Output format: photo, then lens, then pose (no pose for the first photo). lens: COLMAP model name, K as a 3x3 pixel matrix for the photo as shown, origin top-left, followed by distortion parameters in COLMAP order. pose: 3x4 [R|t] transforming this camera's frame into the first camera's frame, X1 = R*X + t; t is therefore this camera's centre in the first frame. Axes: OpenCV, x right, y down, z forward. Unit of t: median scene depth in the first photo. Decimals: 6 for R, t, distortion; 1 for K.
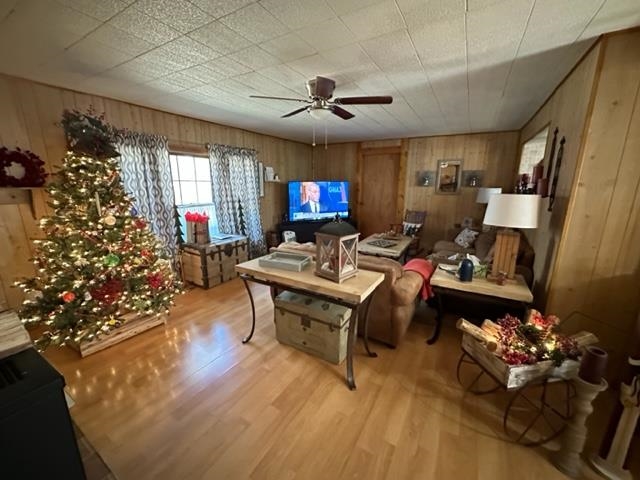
lens RADIAL K [[255.7, 0, 319.1], [0, 255.7, 239.9], [0, 0, 1]] dist [0.002172, -0.000049]
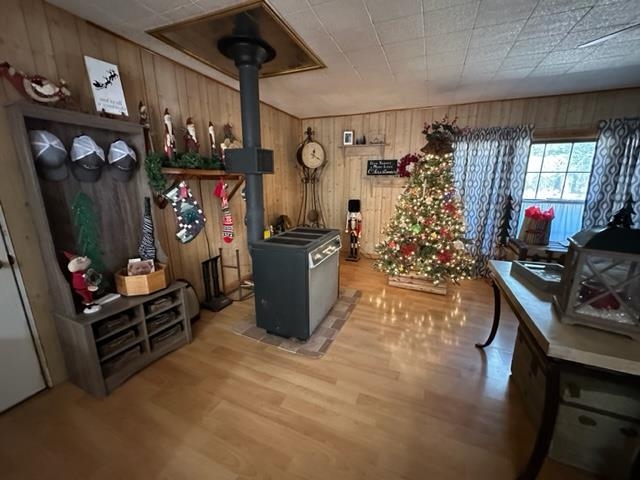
lens RADIAL K [[255.7, 0, 319.3], [0, 255.7, 240.0], [0, 0, 1]] dist [0.002172, -0.000049]
pose [[0.137298, 0.219591, -0.965883, 0.304888], [-0.223094, 0.956918, 0.185840, -0.000519], [0.965079, 0.189967, 0.180373, 0.166557]]
